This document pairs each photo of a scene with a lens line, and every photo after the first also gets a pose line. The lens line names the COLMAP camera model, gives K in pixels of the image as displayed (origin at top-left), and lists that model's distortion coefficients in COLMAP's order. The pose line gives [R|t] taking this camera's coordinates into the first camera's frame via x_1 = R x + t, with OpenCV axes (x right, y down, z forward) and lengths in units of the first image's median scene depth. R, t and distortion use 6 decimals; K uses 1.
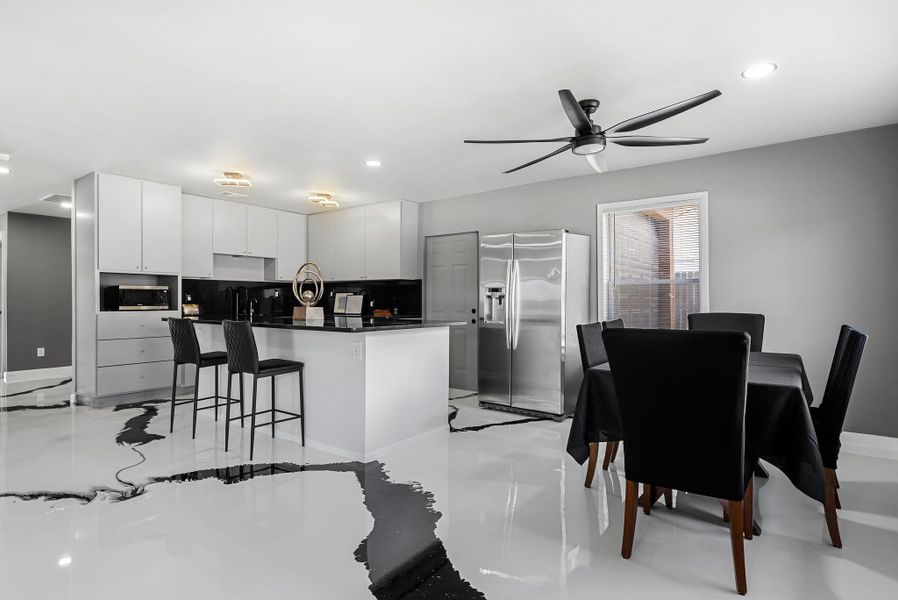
lens RADIAL K [[465.1, 0, 444.3], [0, 465.1, 298.3], [0, 0, 1]] dist [0.006439, -0.000923]
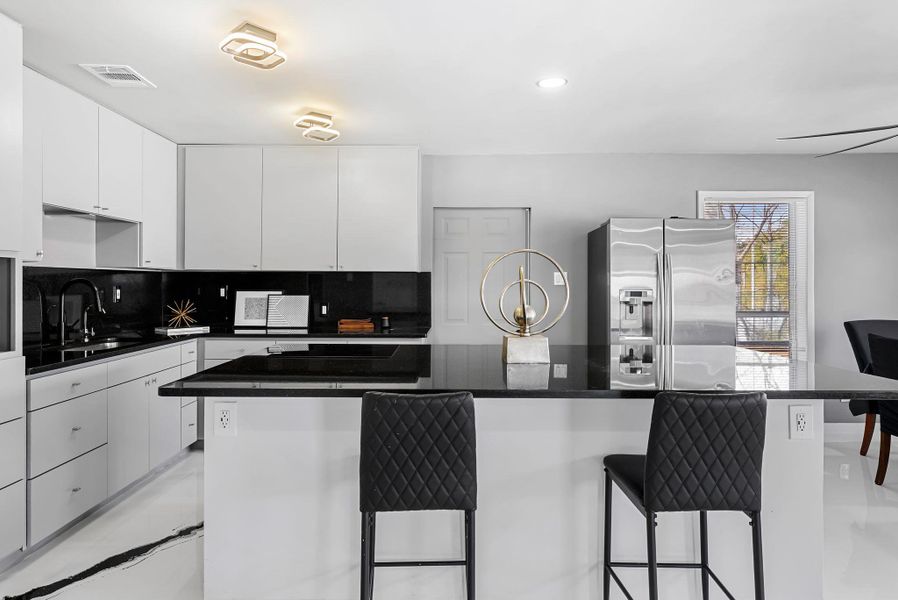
lens RADIAL K [[491.6, 0, 431.2], [0, 491.6, 282.7], [0, 0, 1]] dist [-0.006504, -0.000442]
pose [[0.809794, 0.001146, 0.586714, -0.551344], [-0.003647, 0.999989, 0.003079, -0.033358], [-0.586703, -0.004633, 0.809789, 0.528782]]
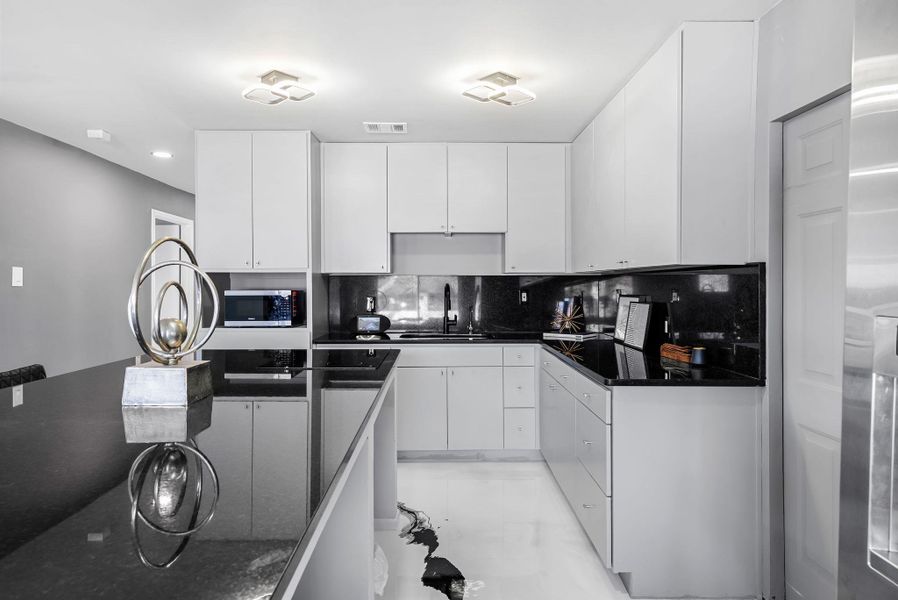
lens RADIAL K [[531.0, 0, 447.9], [0, 531.0, 294.4], [0, 0, 1]] dist [-0.036633, -0.000527]
pose [[0.612459, 0.008531, -0.790456, 0.116342], [0.004811, 0.999883, 0.014520, -0.030535], [0.790488, -0.012696, 0.612346, 0.753969]]
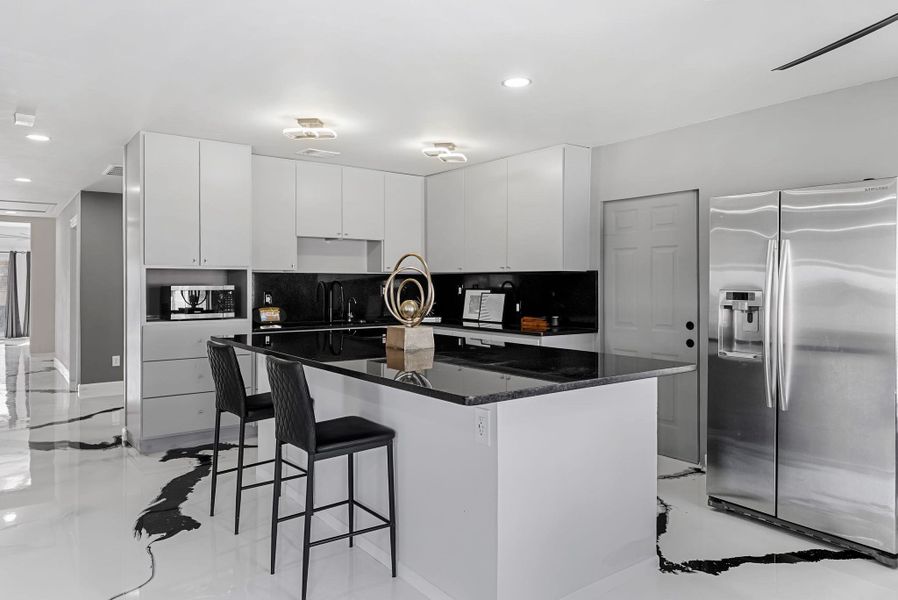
lens RADIAL K [[599.9, 0, 445.7], [0, 599.9, 277.5], [0, 0, 1]] dist [0.008084, -0.008968]
pose [[0.959964, -0.003655, -0.280099, -0.022934], [0.002160, 0.999982, -0.005646, -0.033217], [0.280114, 0.004815, 0.959955, 0.213615]]
